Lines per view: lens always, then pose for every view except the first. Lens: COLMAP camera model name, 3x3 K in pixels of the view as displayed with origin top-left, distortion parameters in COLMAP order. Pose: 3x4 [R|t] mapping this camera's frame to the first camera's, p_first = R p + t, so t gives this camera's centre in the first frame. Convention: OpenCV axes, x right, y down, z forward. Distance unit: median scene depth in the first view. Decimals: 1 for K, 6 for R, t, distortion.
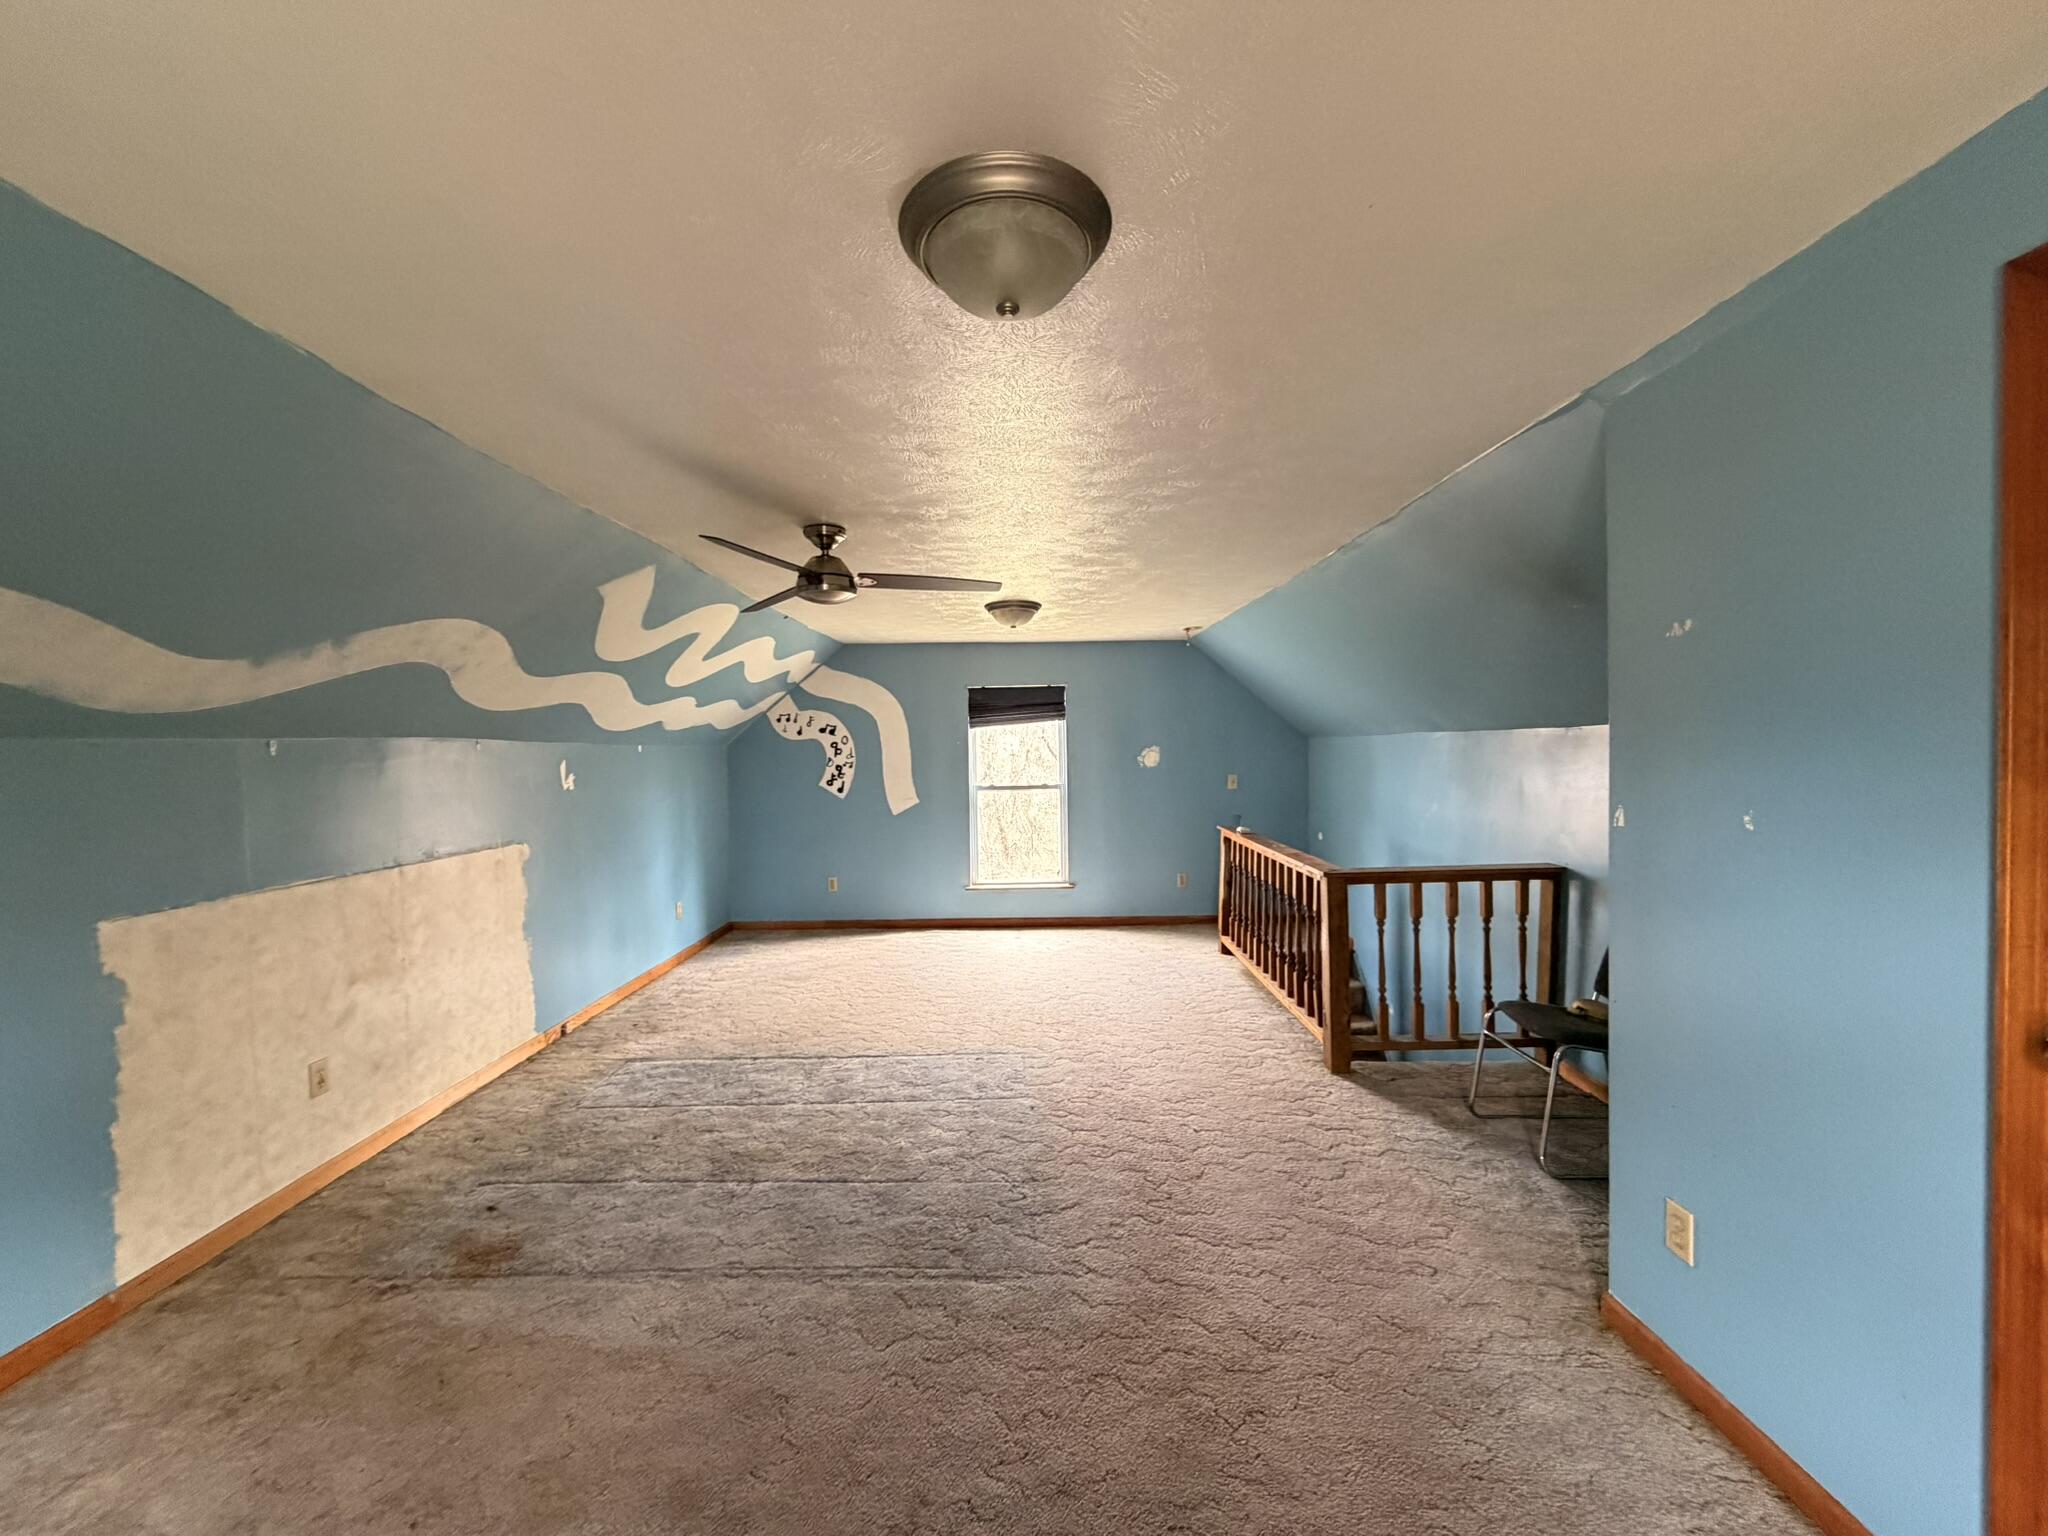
lens RADIAL K [[815.7, 0, 1019.1], [0, 815.7, 768.4], [0, 0, 1]] dist [-0.001333, 0.000453]
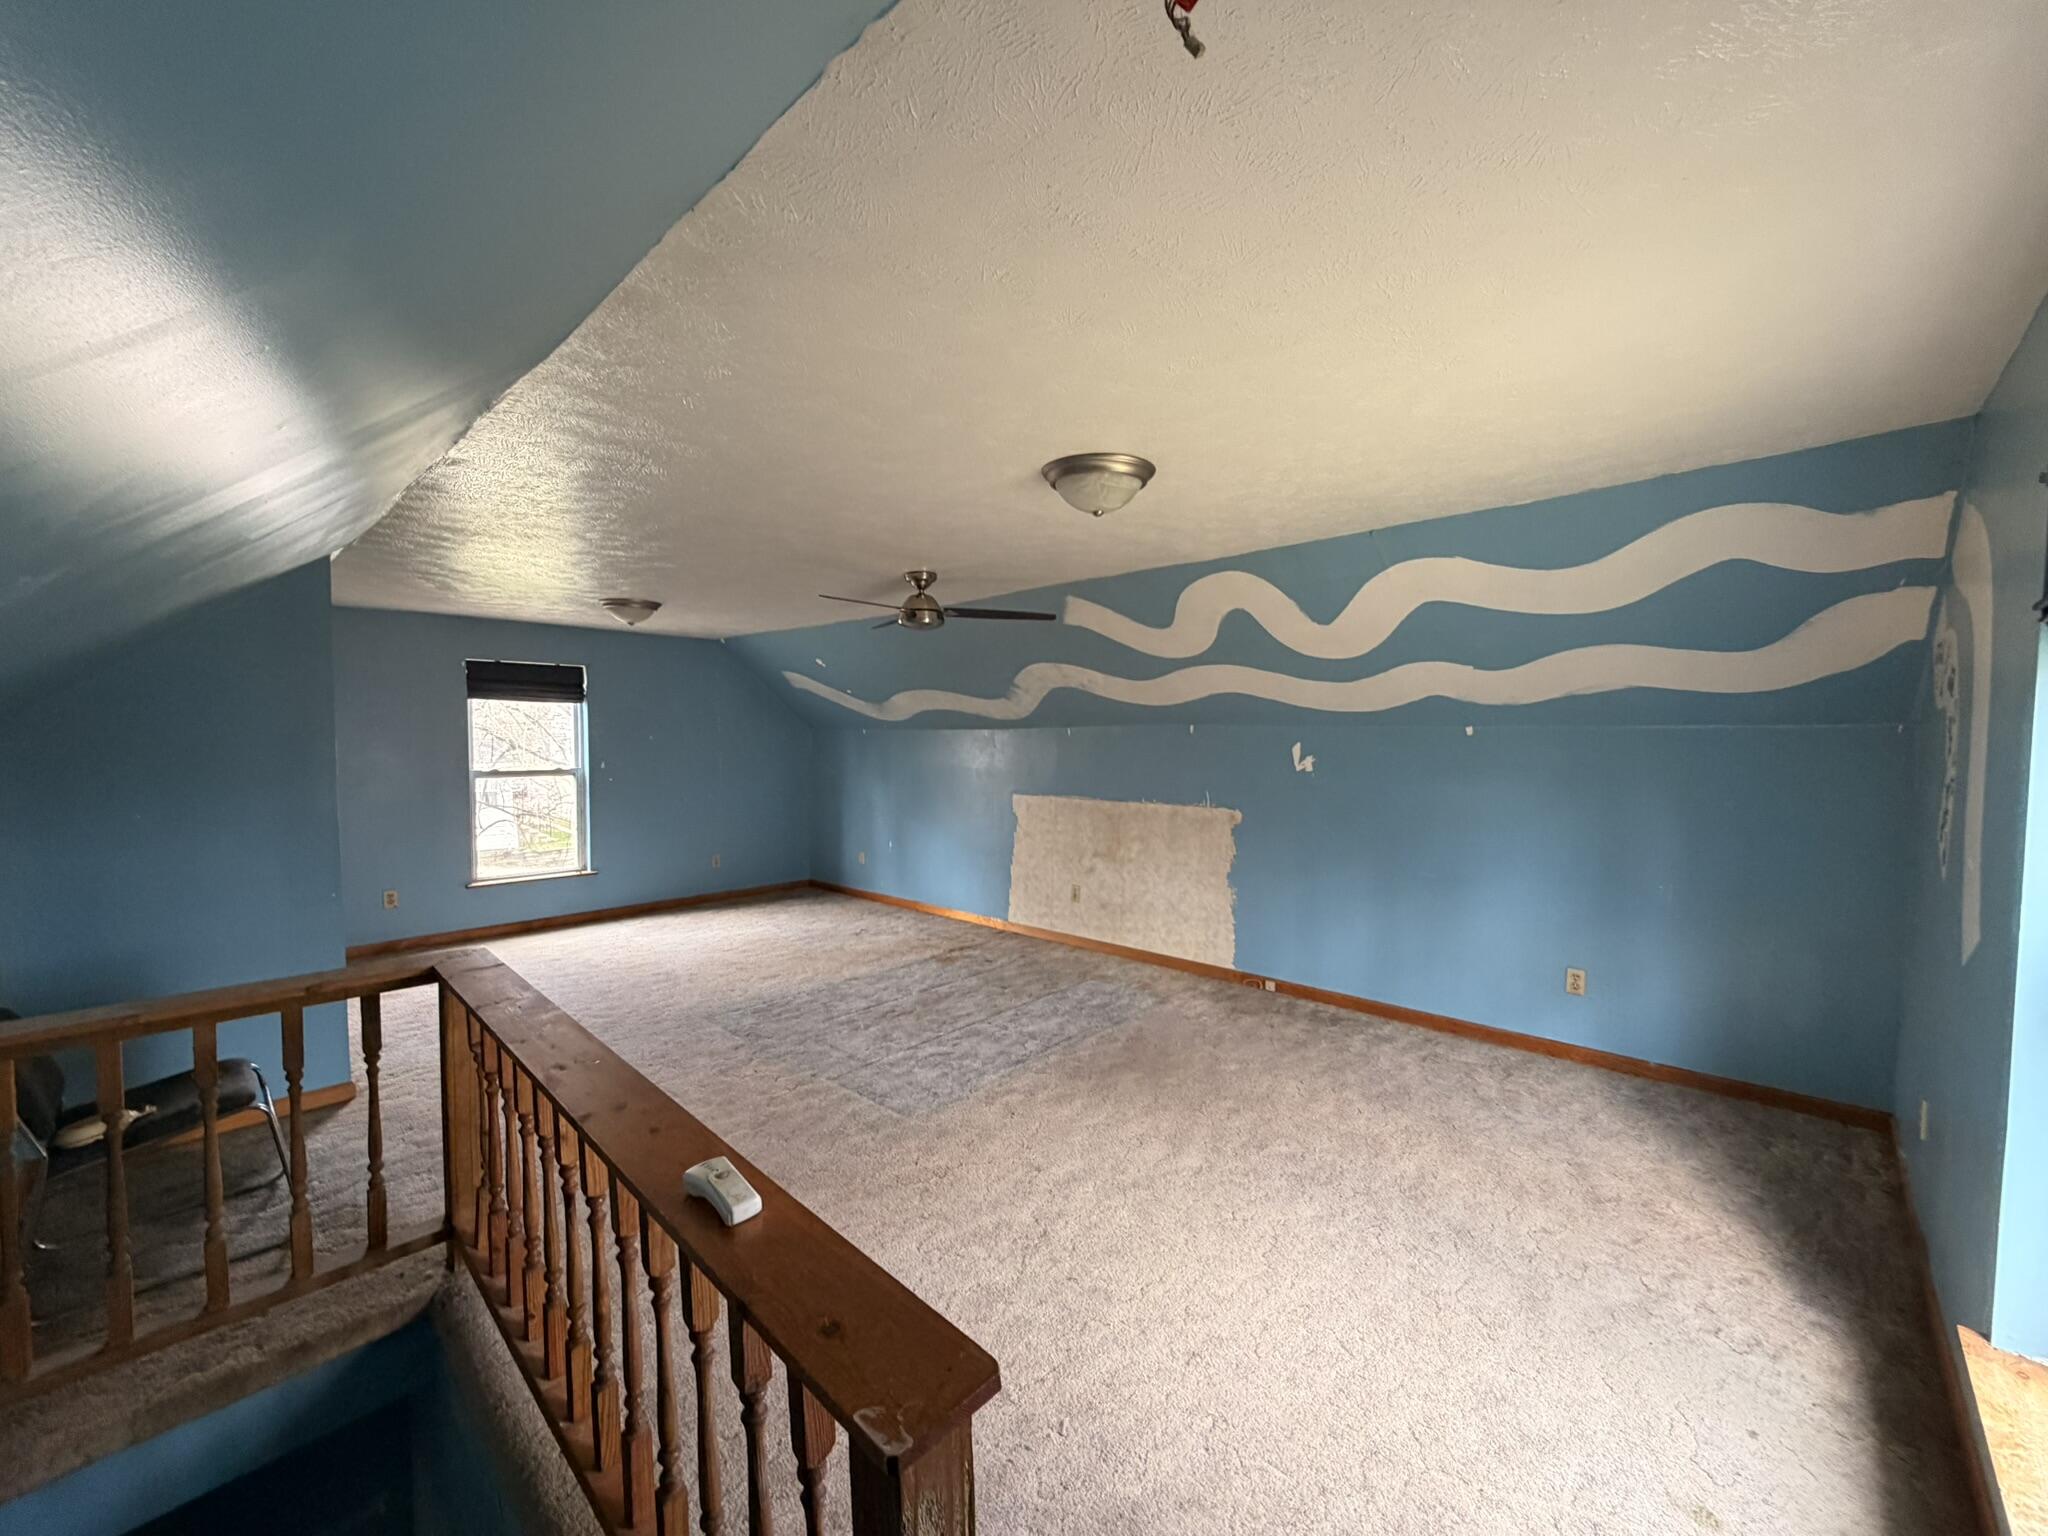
lens RADIAL K [[815.7, 0, 1018.6], [0, 815.7, 763.7], [0, 0, 1]] dist [-0.001333, 0.000453]
pose [[-0.691302, 0.048838, -0.720913, 0.631274], [-0.000104, 0.997707, 0.067688, -0.075964], [0.722566, 0.046868, -0.689712, 2.061656]]
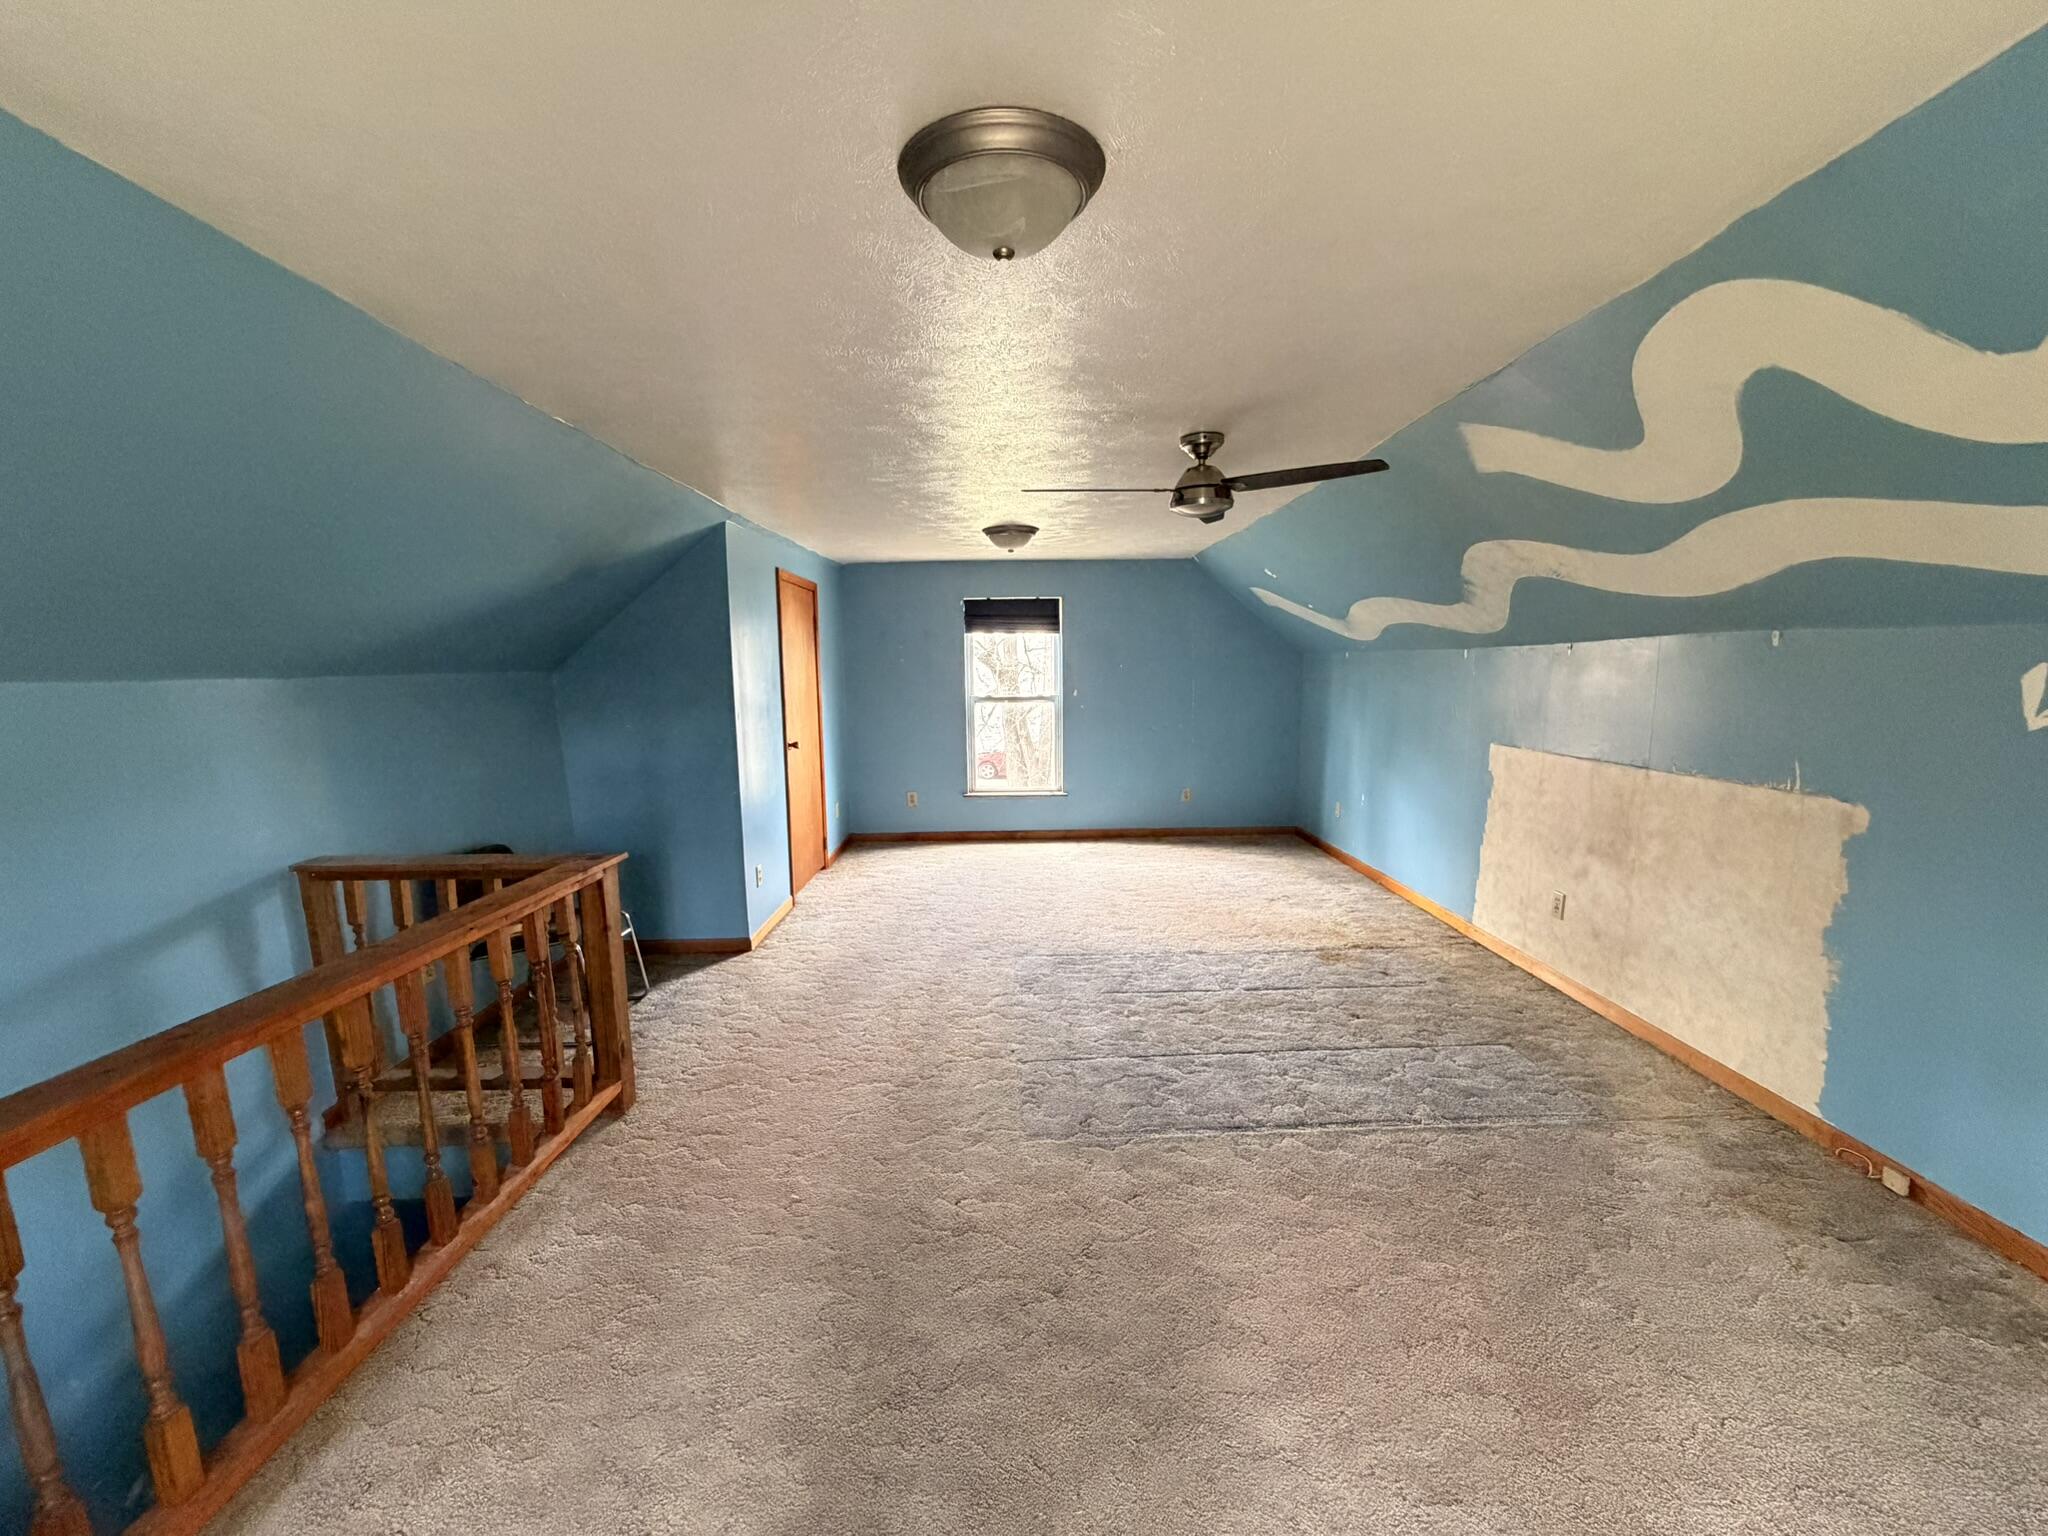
lens RADIAL K [[815.7, 0, 1020.5], [0, 815.7, 769.3], [0, 0, 1]] dist [-0.001333, 0.000453]
pose [[-0.999296, 0.037196, 0.004898, -0.009328], [0.037511, 0.988317, 0.147726, -0.054989], [0.000654, 0.147806, -0.989016, 2.030976]]
